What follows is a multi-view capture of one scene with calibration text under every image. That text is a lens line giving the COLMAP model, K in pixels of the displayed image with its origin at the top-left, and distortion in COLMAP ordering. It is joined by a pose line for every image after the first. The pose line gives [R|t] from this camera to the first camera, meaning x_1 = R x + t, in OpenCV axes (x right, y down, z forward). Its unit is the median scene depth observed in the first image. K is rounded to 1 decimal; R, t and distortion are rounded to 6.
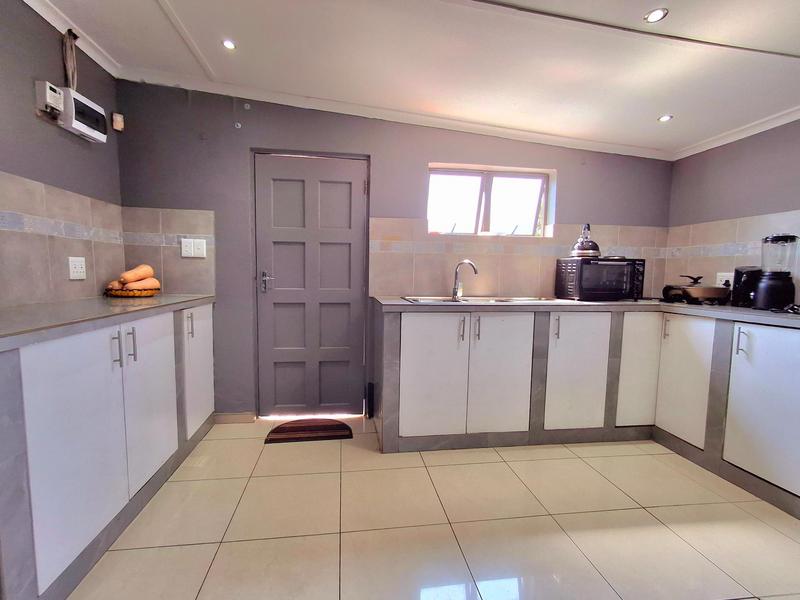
lens RADIAL K [[364.3, 0, 394.4], [0, 364.3, 304.4], [0, 0, 1]] dist [-0.002700, 0.007388]
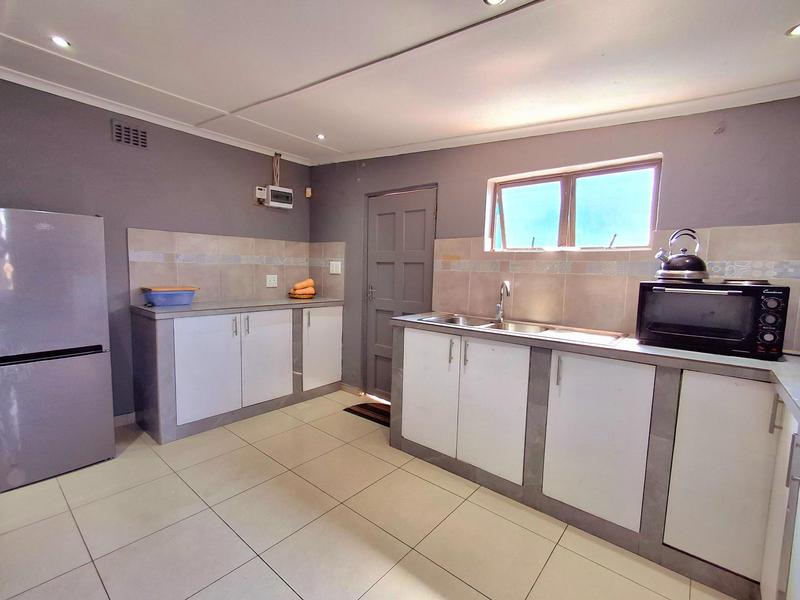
lens RADIAL K [[364.3, 0, 394.4], [0, 364.3, 304.4], [0, 0, 1]] dist [-0.002700, 0.007388]
pose [[0.669596, 0.075452, -0.738883, 0.747432], [-0.081790, 0.996267, 0.027615, -0.069072], [0.738209, 0.041942, 0.673267, 0.192218]]
